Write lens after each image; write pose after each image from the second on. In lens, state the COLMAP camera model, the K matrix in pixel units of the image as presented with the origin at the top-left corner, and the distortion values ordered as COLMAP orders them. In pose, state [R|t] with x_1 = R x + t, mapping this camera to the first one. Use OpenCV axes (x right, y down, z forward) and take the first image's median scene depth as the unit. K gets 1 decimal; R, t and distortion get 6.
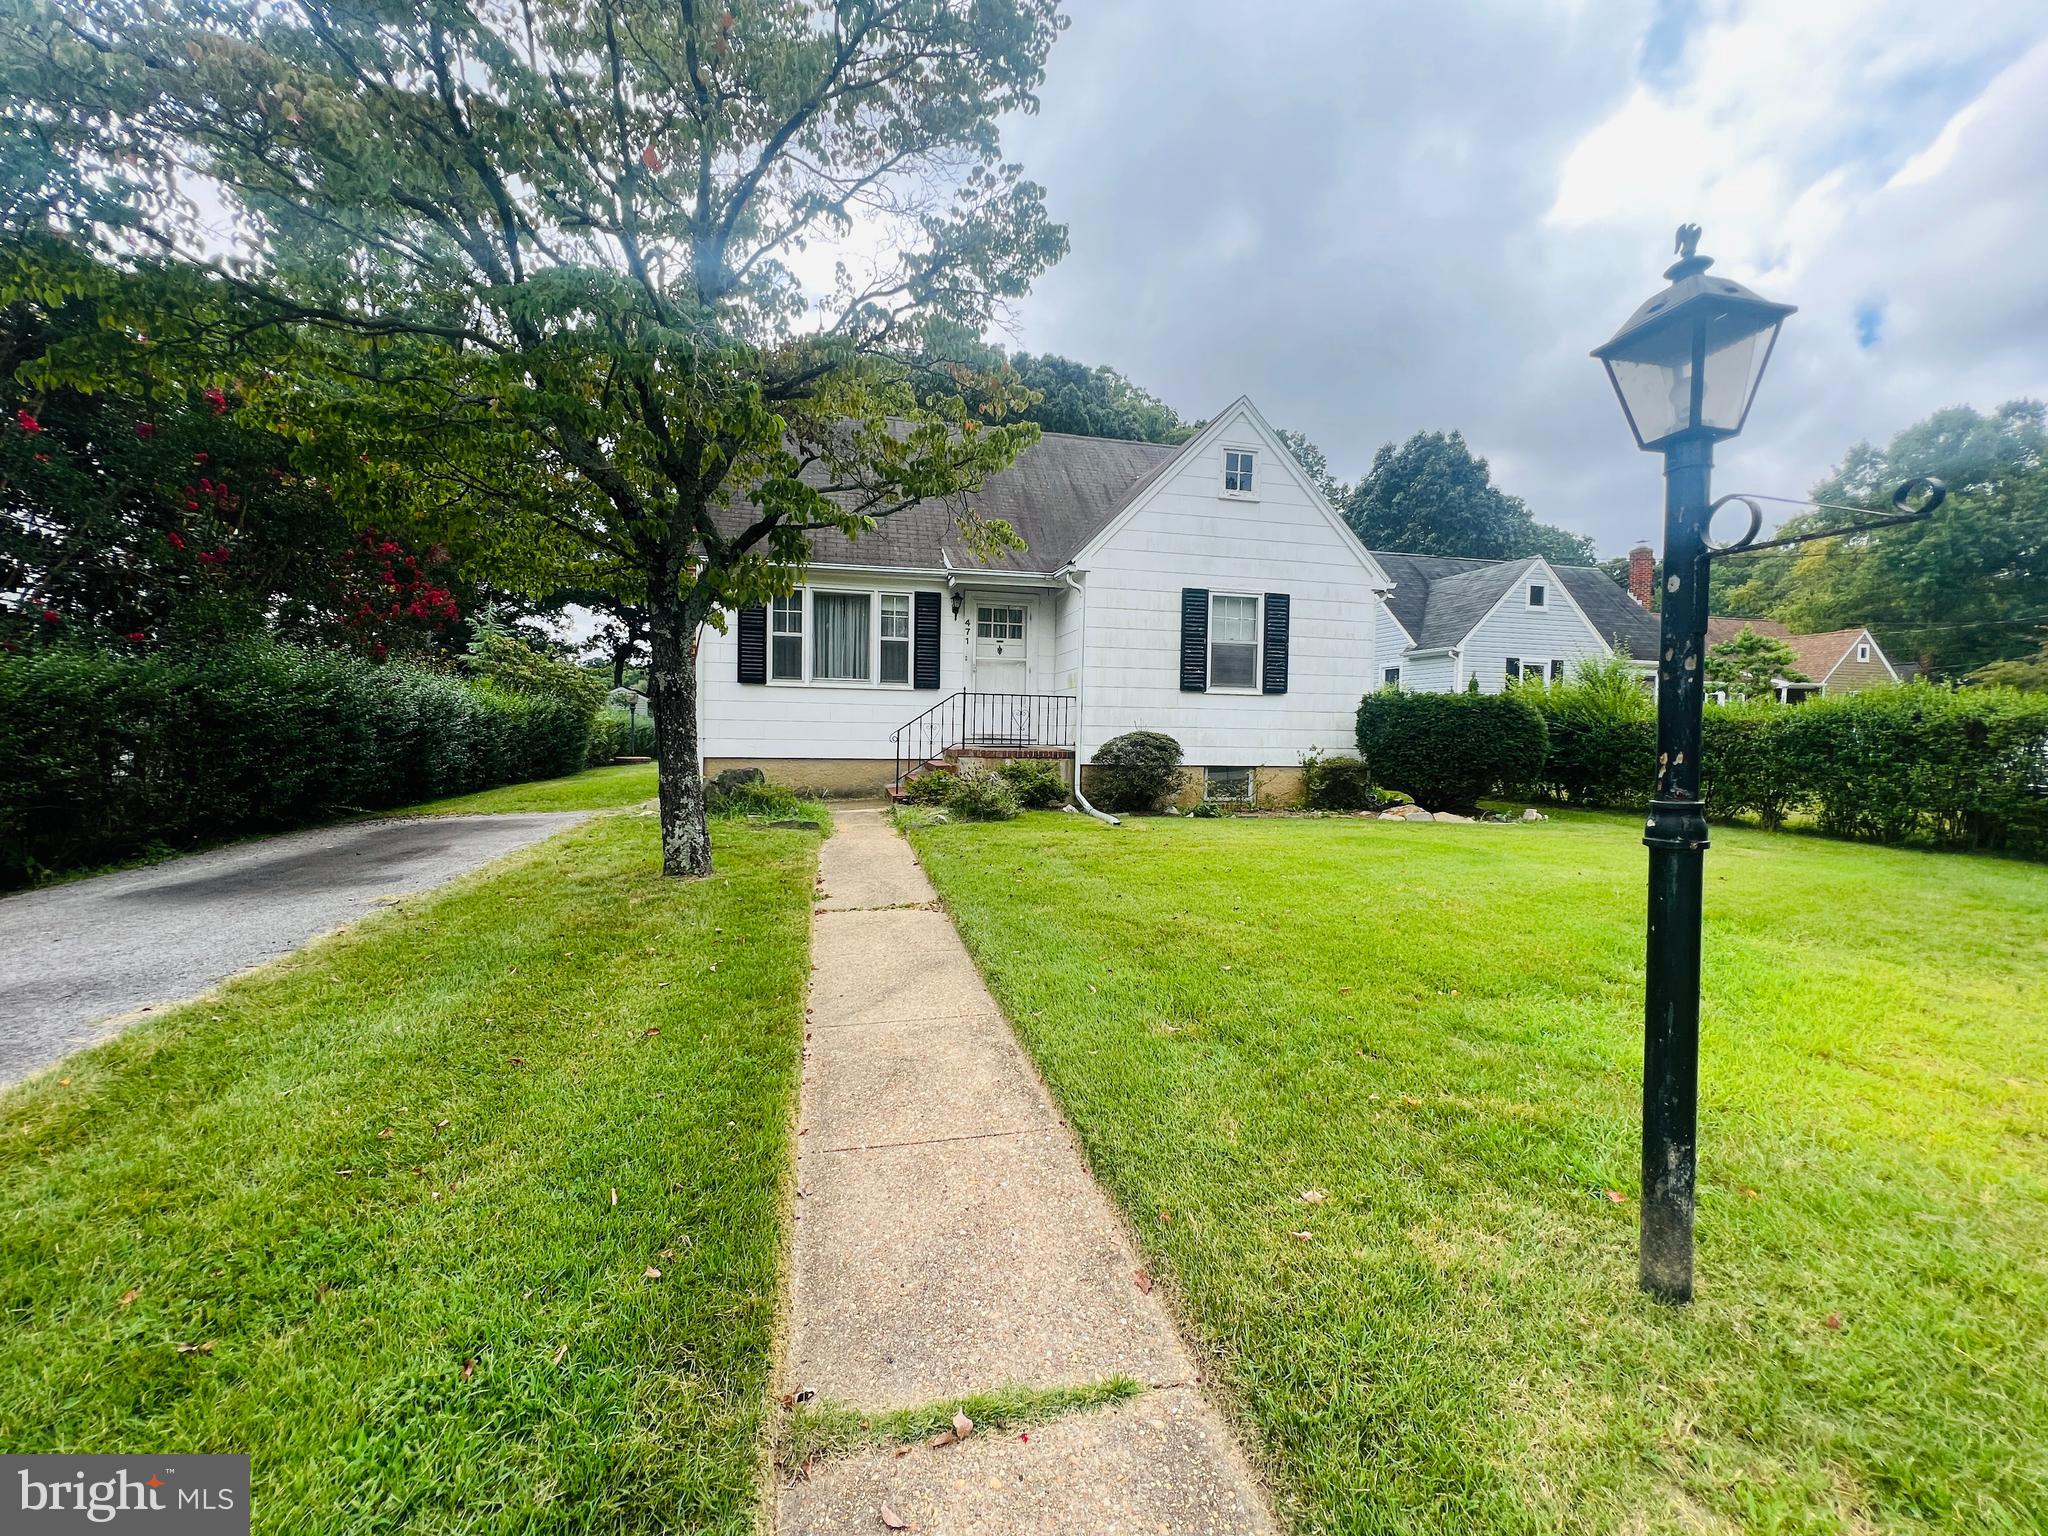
lens RADIAL K [[824.9, 0, 1016.3], [0, 824.9, 762.3], [0, 0, 1]] dist [-0.001197, 0.001251]
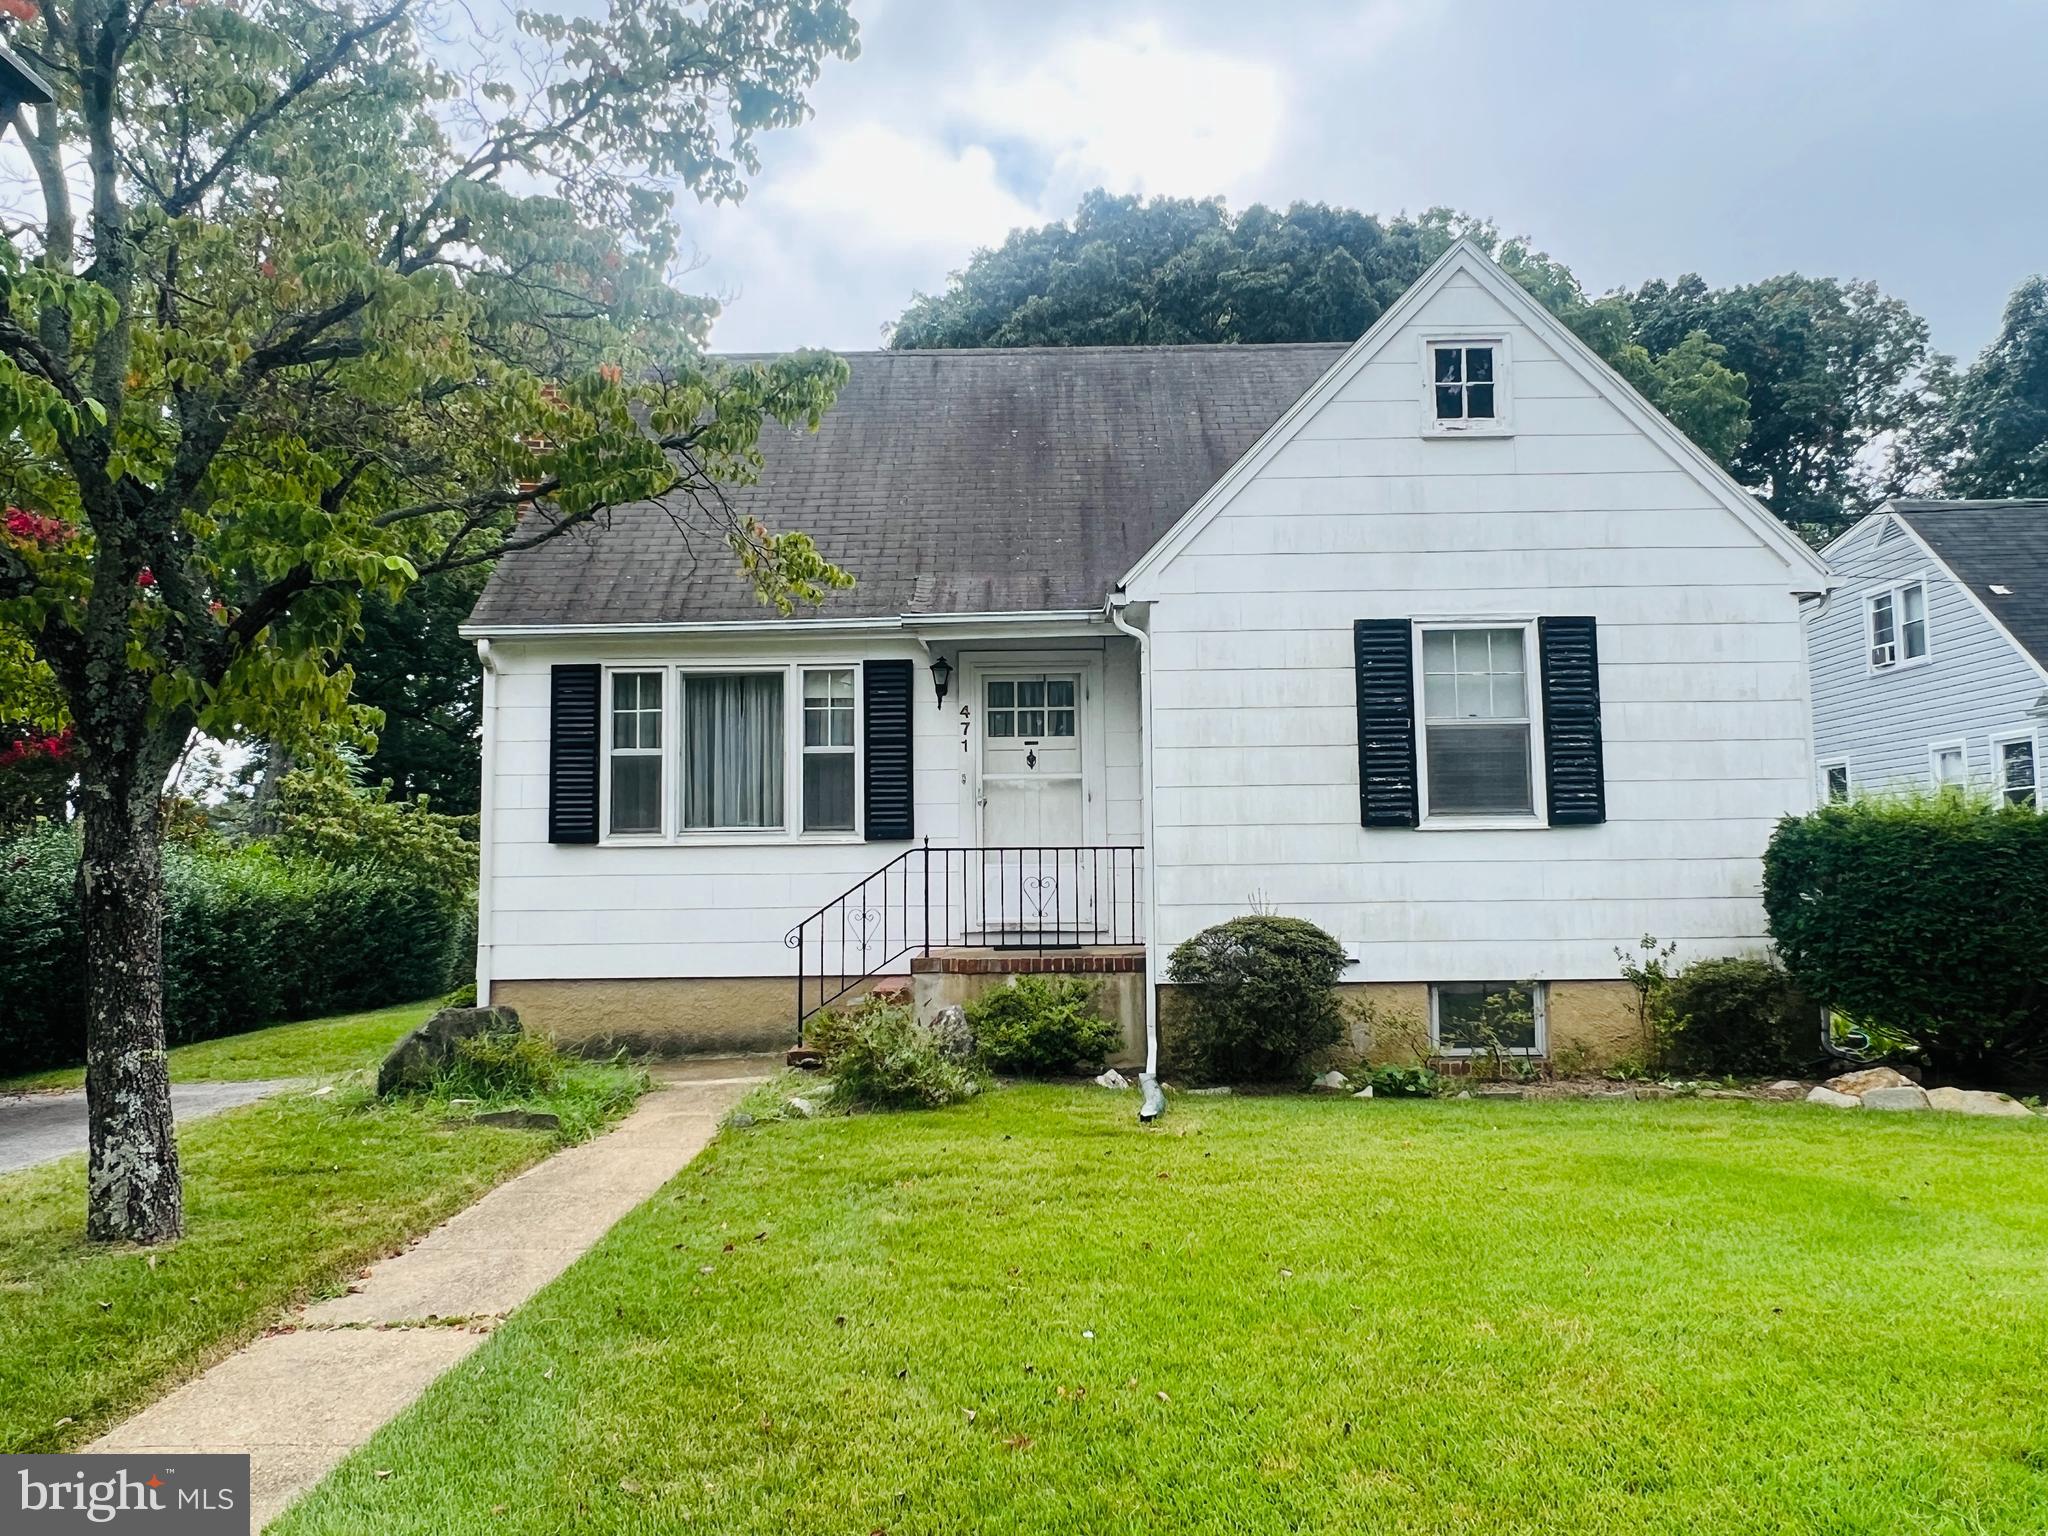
lens RADIAL K [[1512.5, 0, 1011.4], [0, 1512.5, 749.6], [0, 0, 1]] dist [0.000329, -0.003125]
pose [[0.970618, -0.051246, -0.235104, 0.206188], [0.020764, 0.991252, -0.130340, -0.019594], [0.239727, 0.121629, 0.963191, 0.083193]]
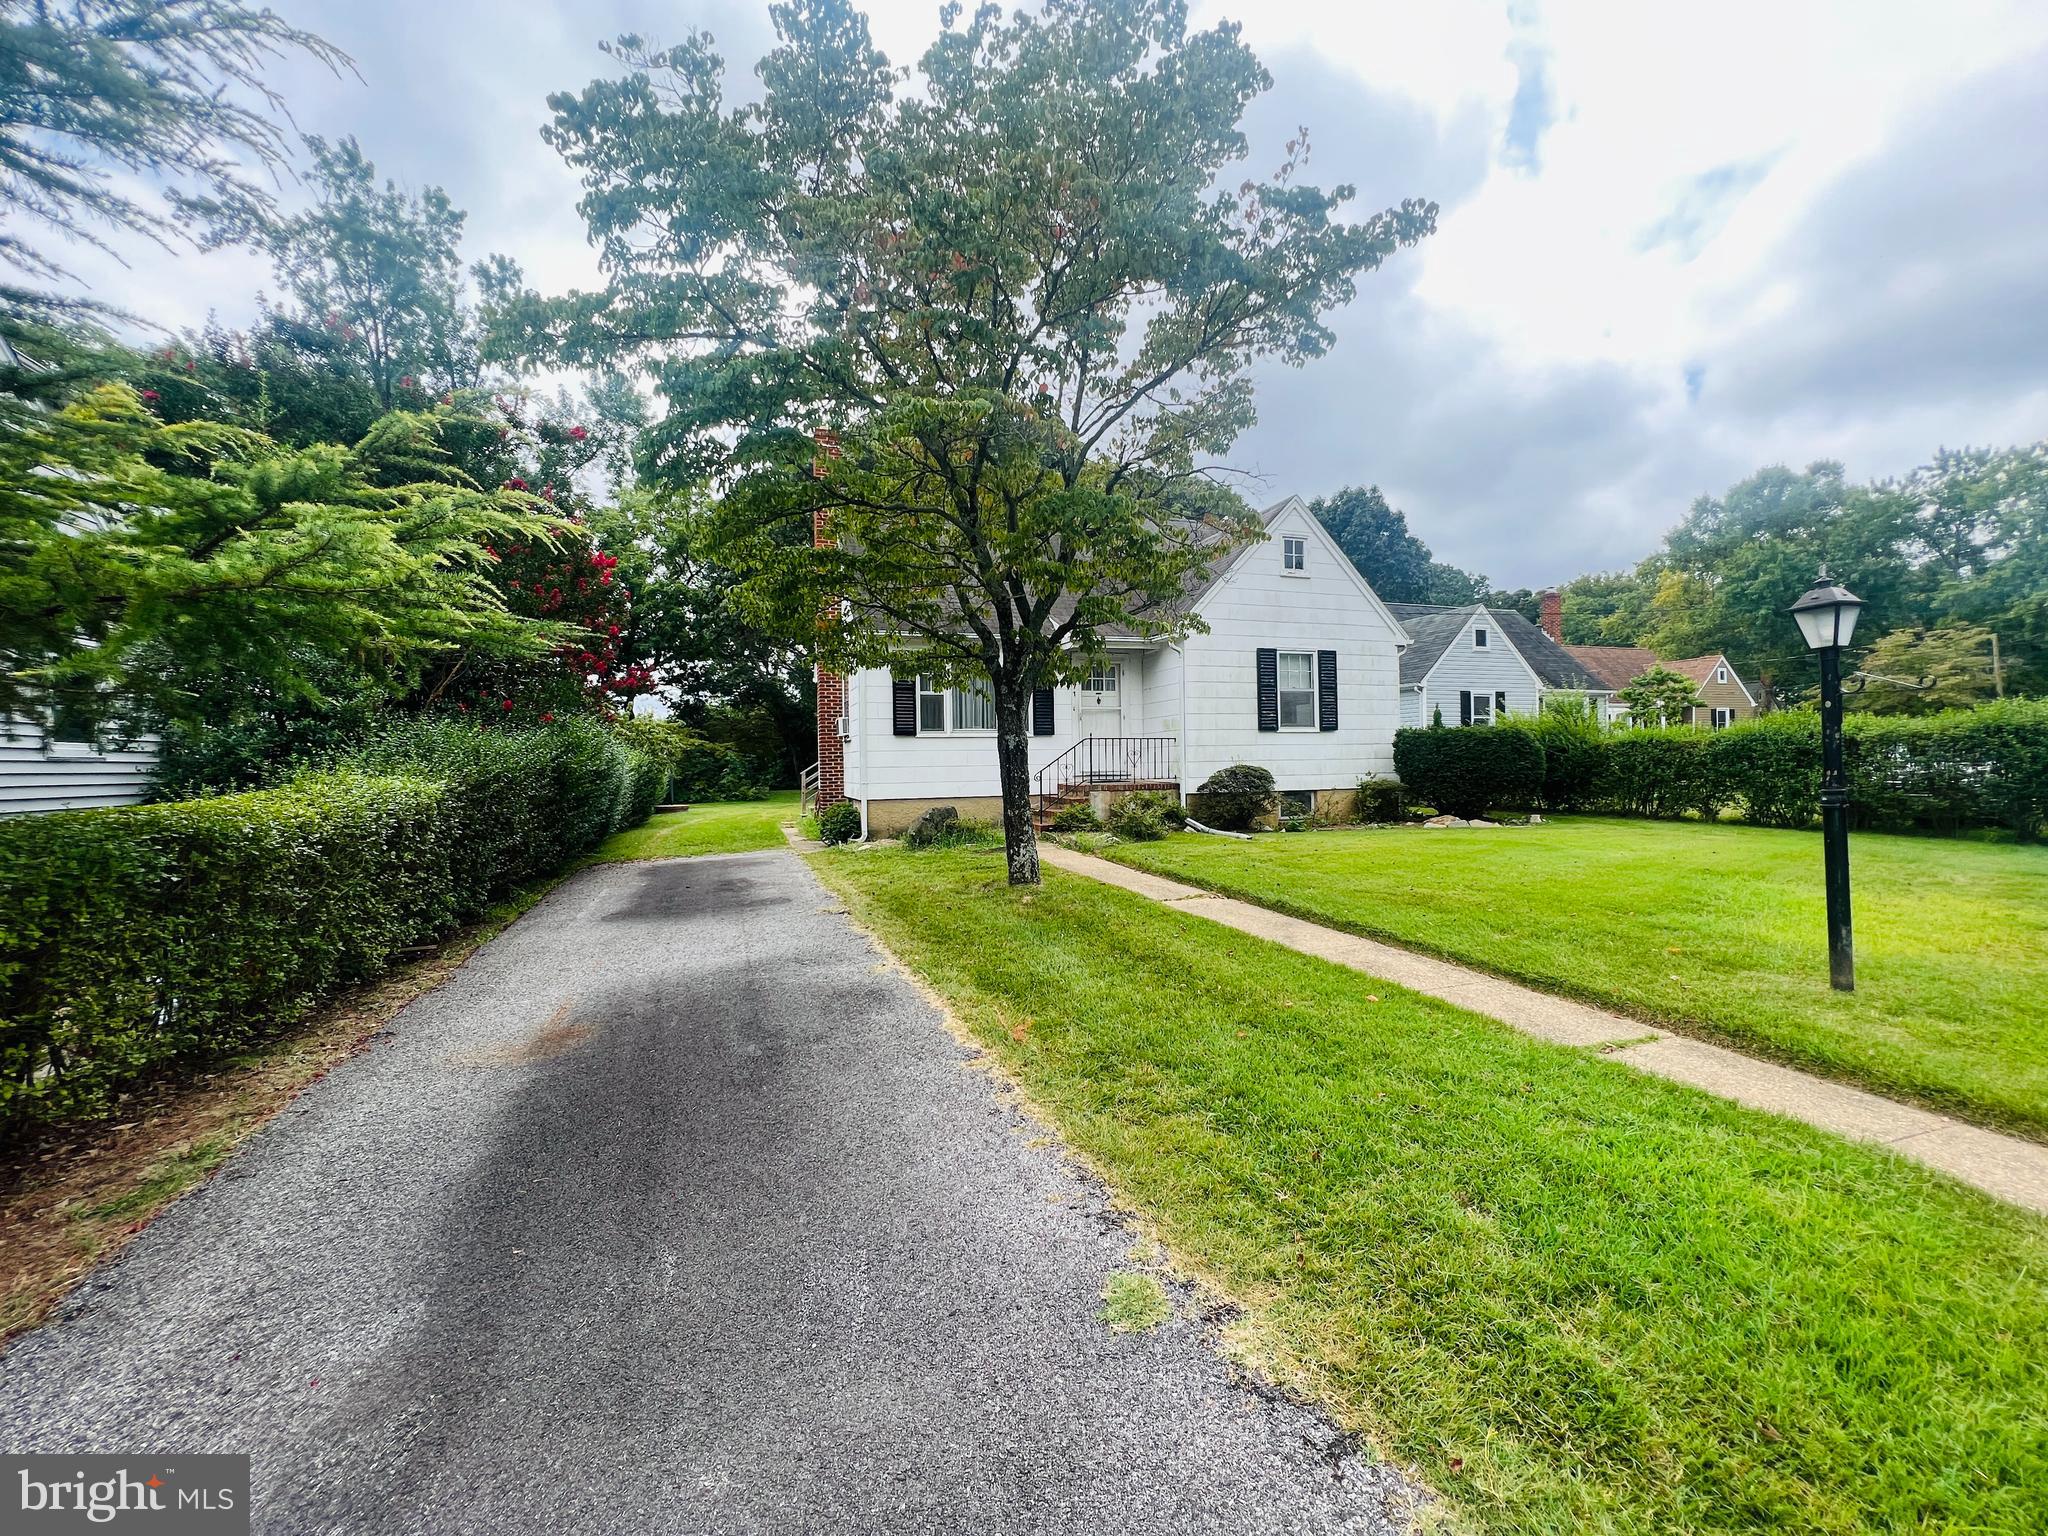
lens RADIAL K [[824.9, 0, 1013.0], [0, 824.9, 764.6], [0, 0, 1]] dist [-0.001197, 0.001251]
pose [[0.994500, -0.034949, 0.098731, -0.284161], [0.038777, 0.998558, -0.037127, -0.004781], [-0.097292, 0.040752, 0.994421, -0.184392]]
